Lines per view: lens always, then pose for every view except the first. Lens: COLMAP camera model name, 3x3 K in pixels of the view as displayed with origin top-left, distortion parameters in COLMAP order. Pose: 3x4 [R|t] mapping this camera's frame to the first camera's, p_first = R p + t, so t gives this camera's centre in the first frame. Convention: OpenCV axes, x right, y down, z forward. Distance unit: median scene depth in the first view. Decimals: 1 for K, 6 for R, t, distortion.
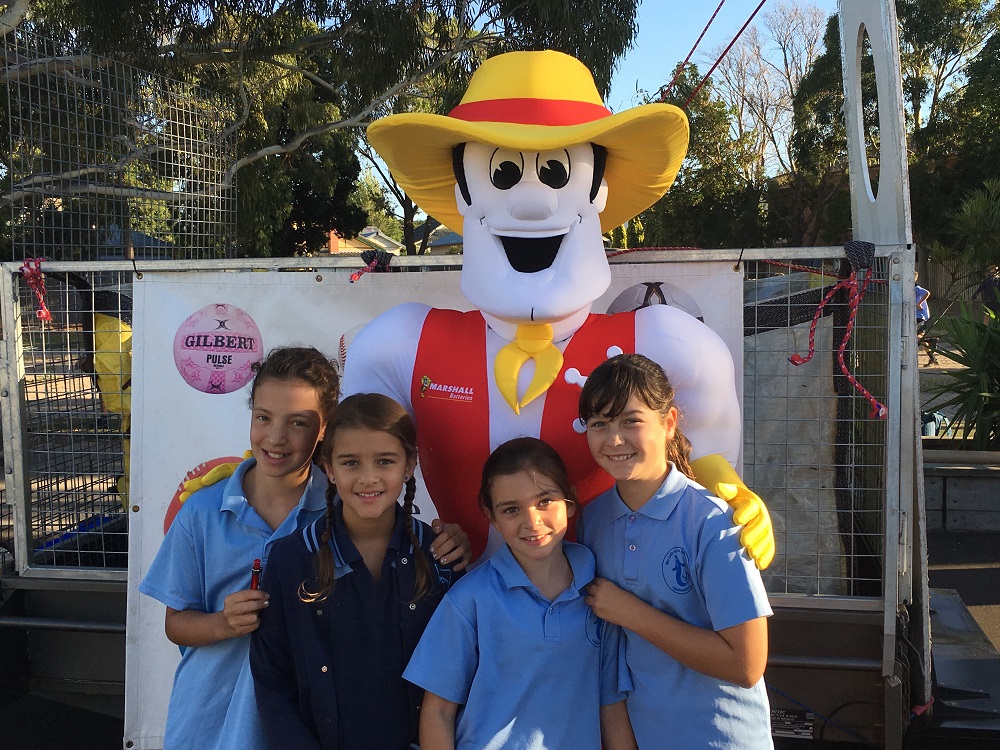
lens RADIAL K [[1152.5, 0, 505.3], [0, 1152.5, 375.0], [0, 0, 1]] dist [0.067040, 0.000000]
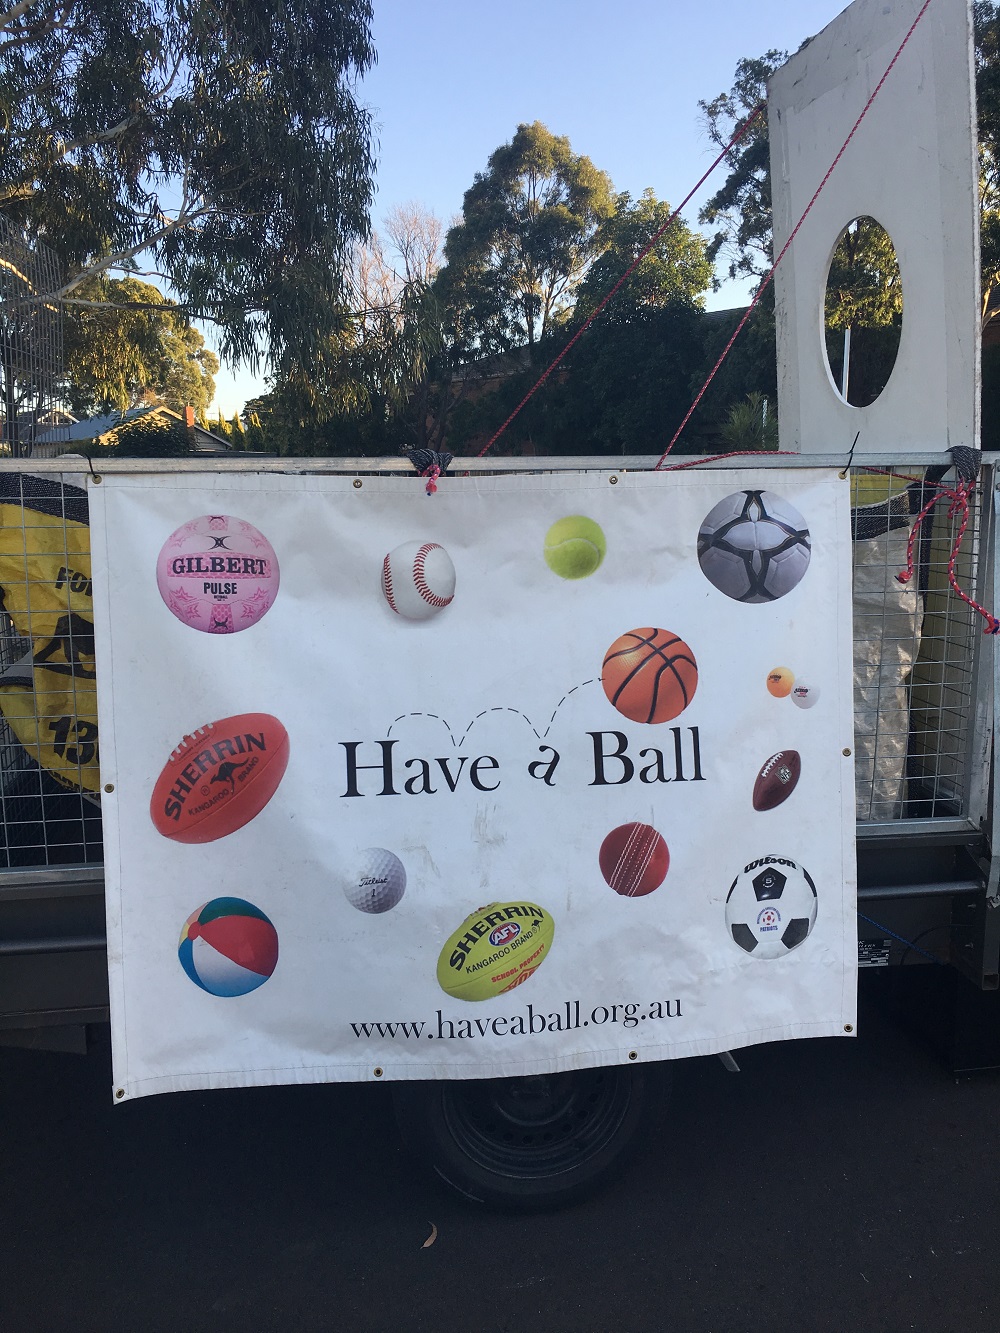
lens RADIAL K [[1132.0, 0, 536.2], [0, 1132.0, 658.9], [0, 0, 1]] dist [0.048407, -0.030374]
pose [[0.942454, -0.045521, 0.331224, -0.301383], [0.022154, 0.997013, 0.073988, -0.018138], [-0.333602, -0.062393, 0.940647, 0.210798]]
